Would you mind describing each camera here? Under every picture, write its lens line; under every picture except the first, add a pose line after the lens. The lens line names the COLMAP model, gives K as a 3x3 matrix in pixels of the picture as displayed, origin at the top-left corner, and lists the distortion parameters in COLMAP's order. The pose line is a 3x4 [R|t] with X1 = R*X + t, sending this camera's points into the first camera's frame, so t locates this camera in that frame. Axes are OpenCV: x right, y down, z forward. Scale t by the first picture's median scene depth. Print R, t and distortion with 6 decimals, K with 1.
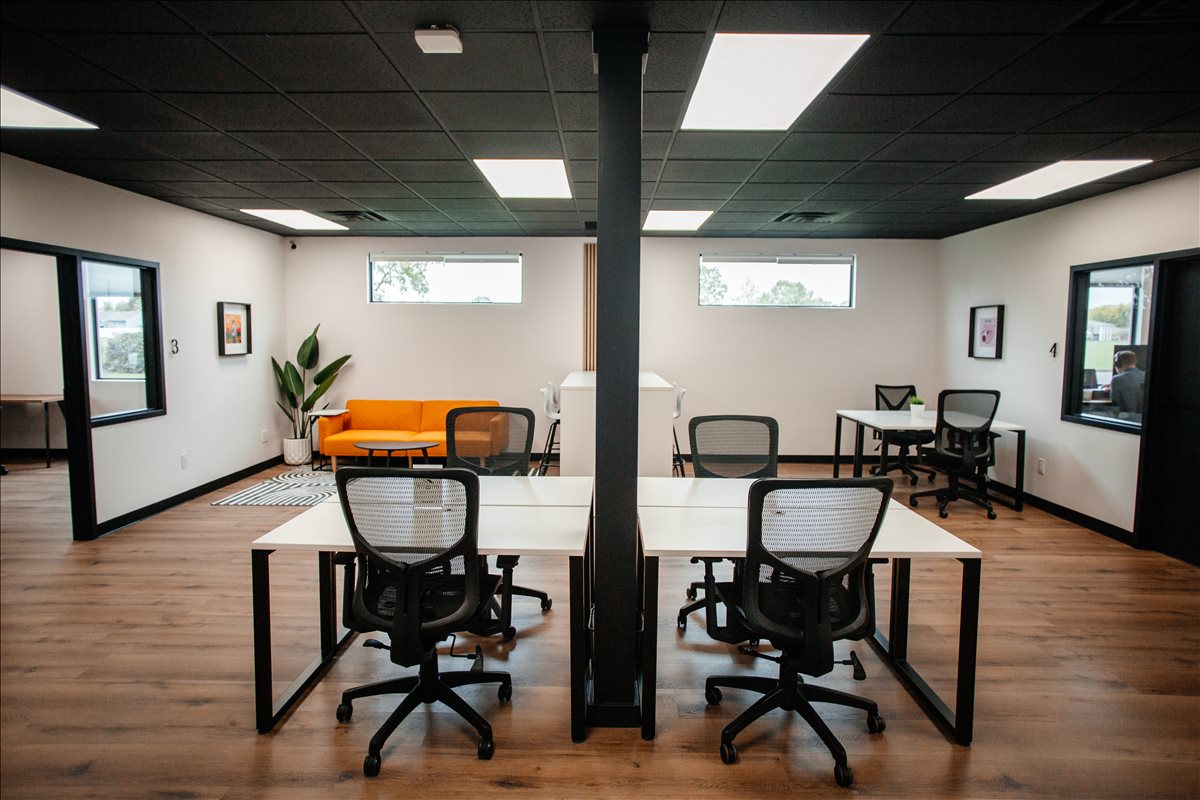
lens RADIAL K [[701.4, 0, 600.0], [0, 701.4, 400.0], [0, 0, 1]] dist [-0.046836, 0.048576]
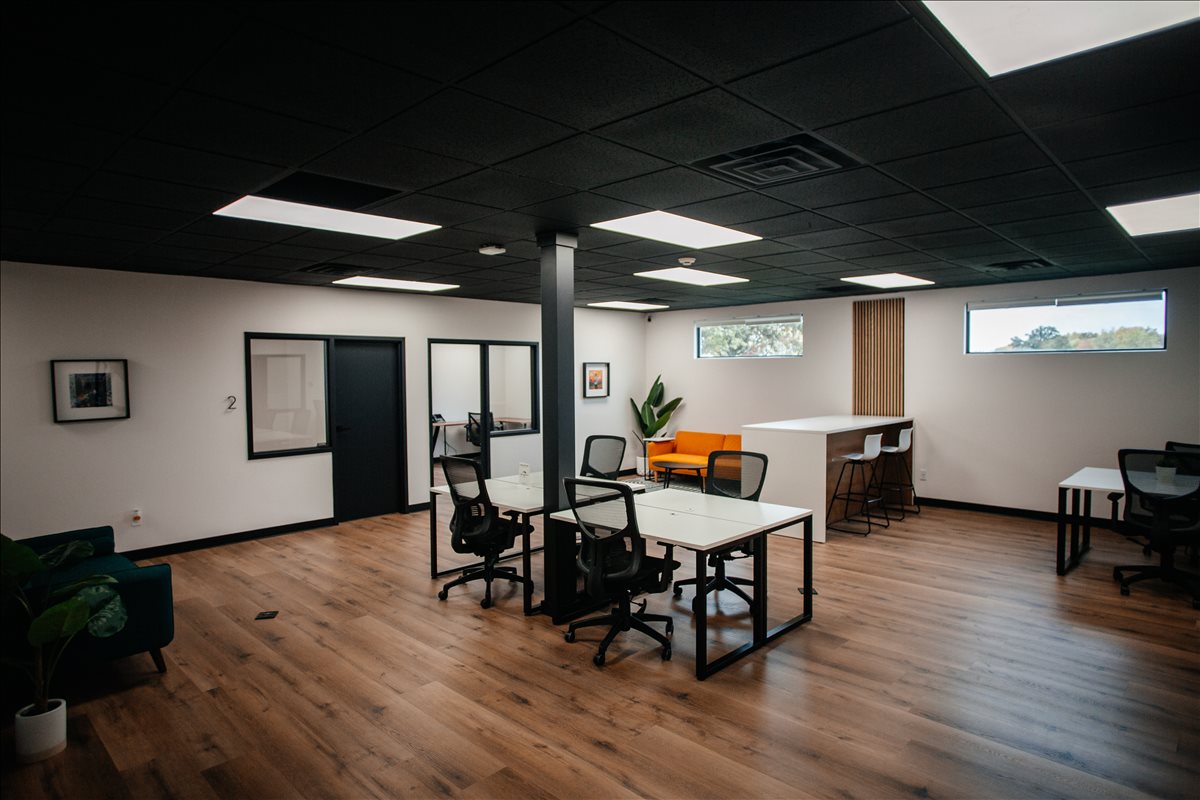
lens RADIAL K [[701.4, 0, 600.0], [0, 701.4, 400.0], [0, 0, 1]] dist [-0.046836, 0.048576]
pose [[0.720905, 0.016713, -0.692832, 0.534729], [-0.053041, 0.998108, -0.031114, -0.011248], [0.691001, 0.059178, 0.720428, -0.088743]]
